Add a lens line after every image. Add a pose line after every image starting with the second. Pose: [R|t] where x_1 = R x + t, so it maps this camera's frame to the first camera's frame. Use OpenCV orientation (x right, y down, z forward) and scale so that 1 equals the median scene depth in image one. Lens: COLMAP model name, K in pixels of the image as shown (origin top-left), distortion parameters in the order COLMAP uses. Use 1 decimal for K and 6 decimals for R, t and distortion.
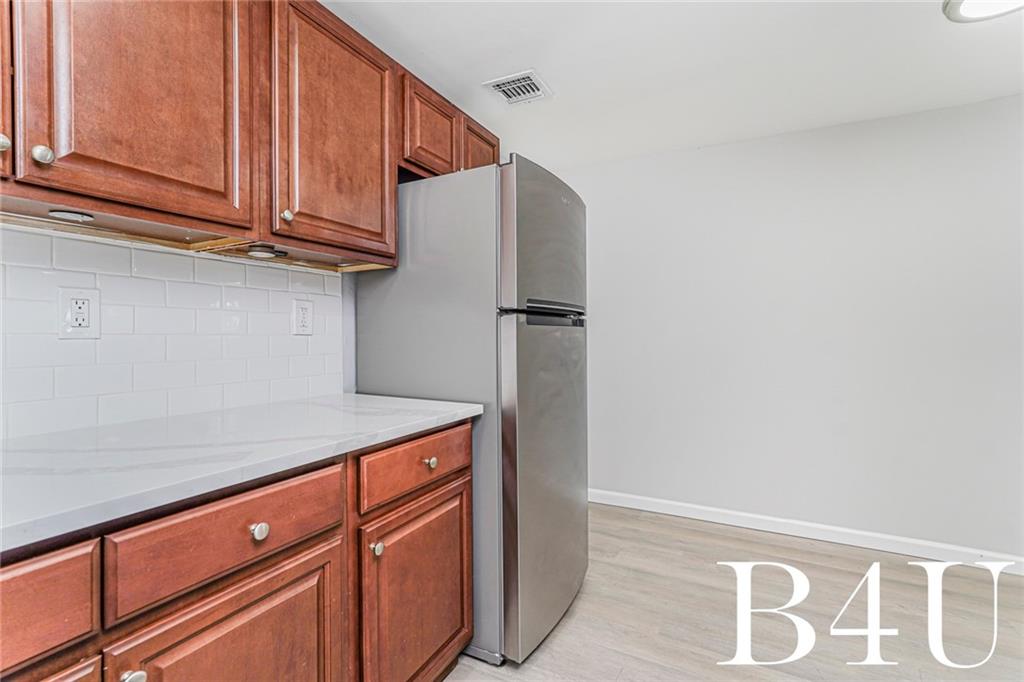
lens RADIAL K [[456.3, 0, 516.1], [0, 456.3, 341.9], [0, 0, 1]] dist [-0.019527, 0.000088]
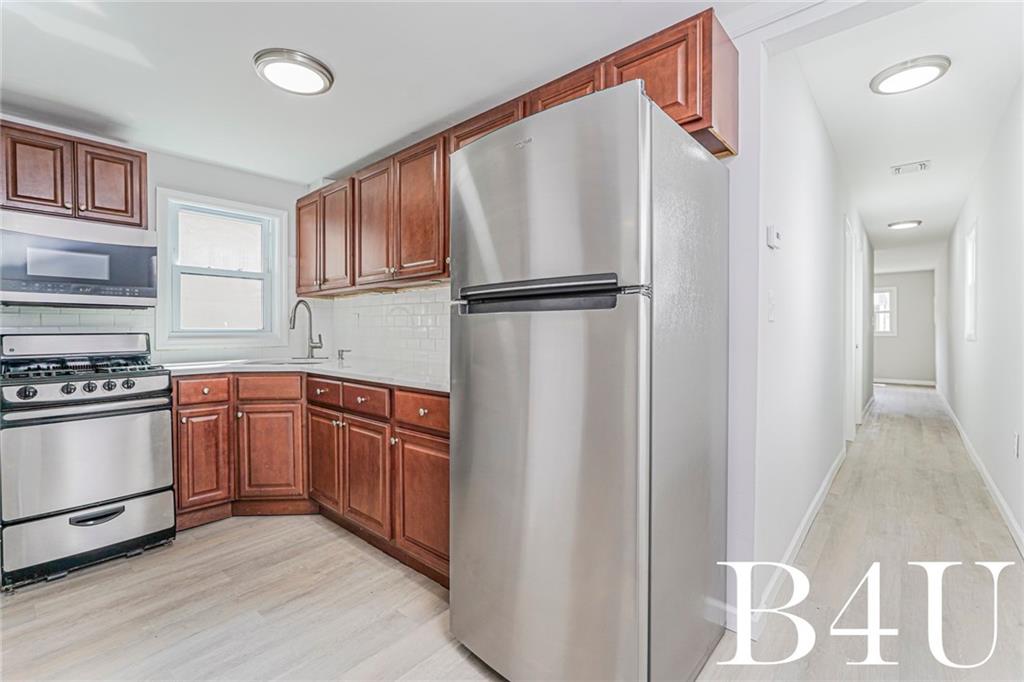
lens RADIAL K [[456.3, 0, 516.1], [0, 456.3, 341.9], [0, 0, 1]] dist [-0.019527, 0.000088]
pose [[-0.229220, 0.028203, -0.972966, 1.189814], [-0.010135, 0.999457, 0.031358, -0.010950], [0.973322, 0.017049, -0.228809, 1.646269]]
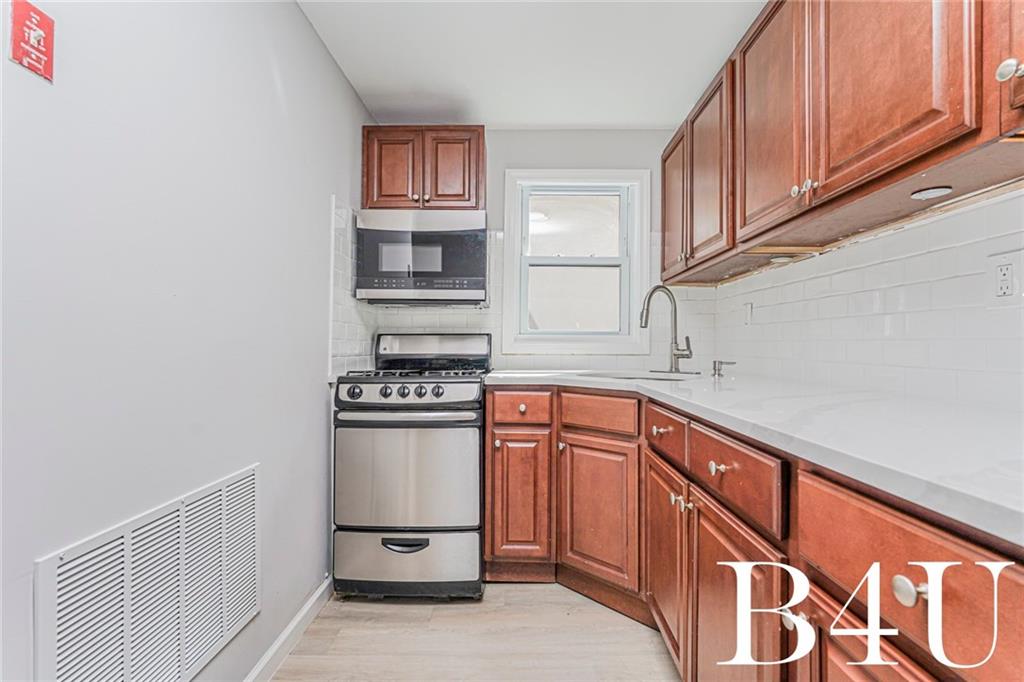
lens RADIAL K [[456.3, 0, 516.1], [0, 456.3, 341.9], [0, 0, 1]] dist [-0.019527, 0.000088]
pose [[-0.891362, -0.007527, -0.453230, 0.282799], [-0.009479, 0.999953, 0.002036, 0.059255], [0.453193, 0.006111, -0.891391, 1.198653]]
